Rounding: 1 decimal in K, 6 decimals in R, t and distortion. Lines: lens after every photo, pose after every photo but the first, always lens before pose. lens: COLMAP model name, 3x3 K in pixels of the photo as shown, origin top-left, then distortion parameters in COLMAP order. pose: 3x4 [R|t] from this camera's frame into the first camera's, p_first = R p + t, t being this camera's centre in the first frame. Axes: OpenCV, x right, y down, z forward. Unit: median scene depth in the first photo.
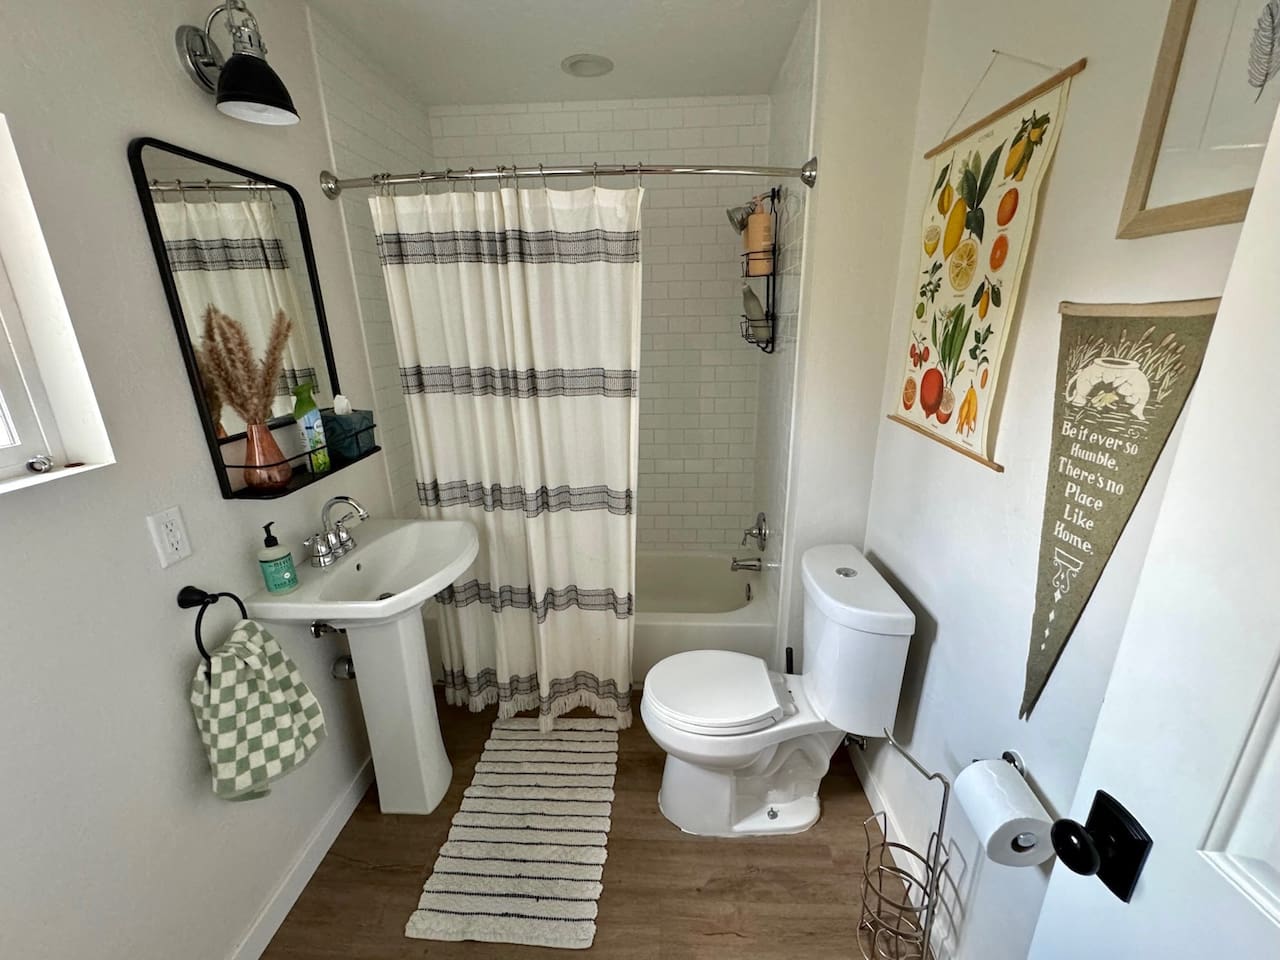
lens RADIAL K [[520.3, 0, 638.1], [0, 520.3, 482.5], [0, 0, 1]] dist [-0.001030, -0.000564]
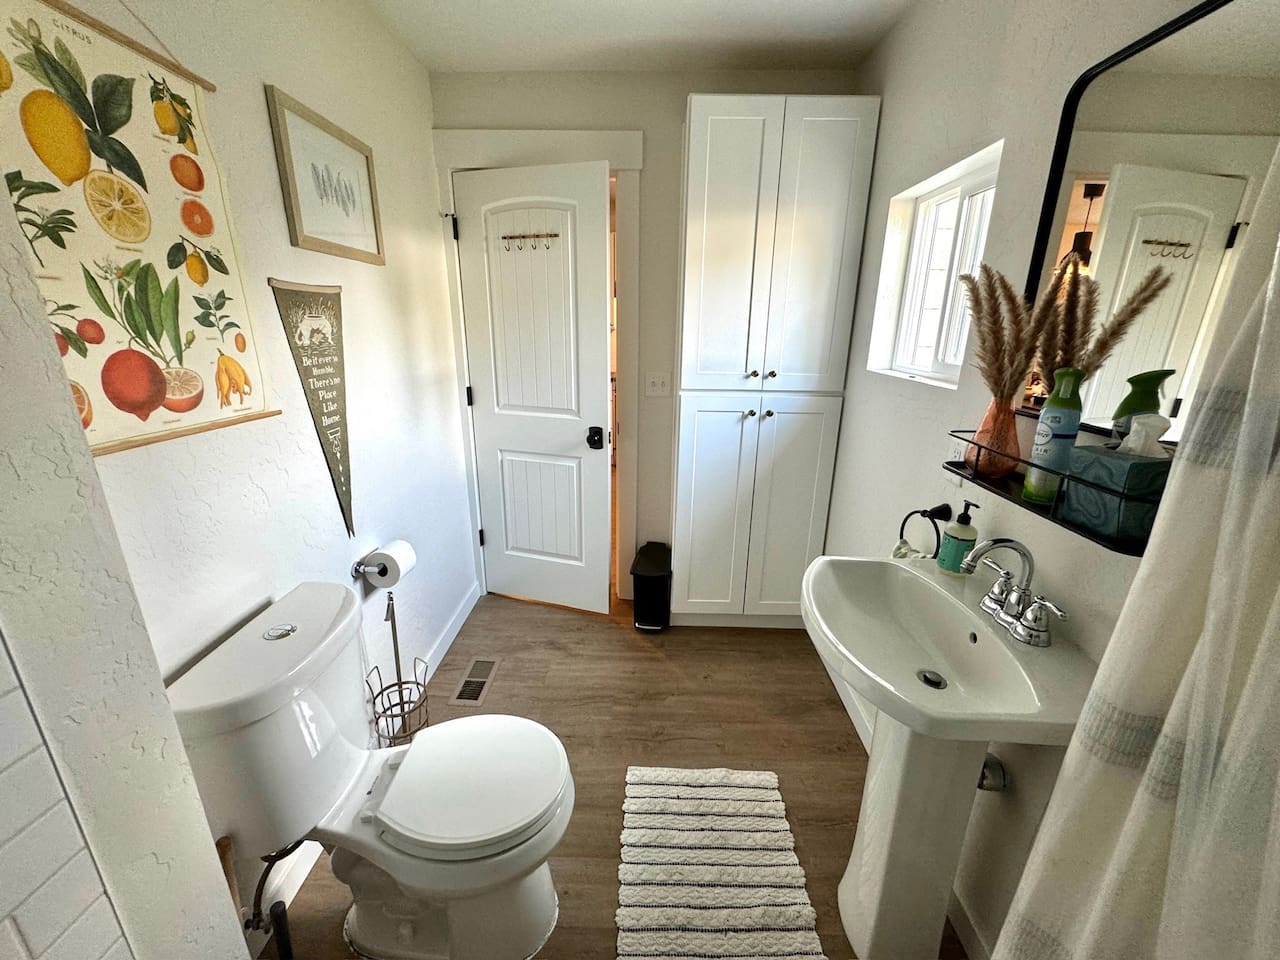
lens RADIAL K [[520.3, 0, 641.4], [0, 520.3, 480.1], [0, 0, 1]] dist [-0.001030, -0.000564]
pose [[-0.999262, 0.019952, -0.032809, -0.140949], [-0.002167, 0.823752, 0.566946, -0.698231], [0.038338, 0.566599, -0.823101, 2.515940]]
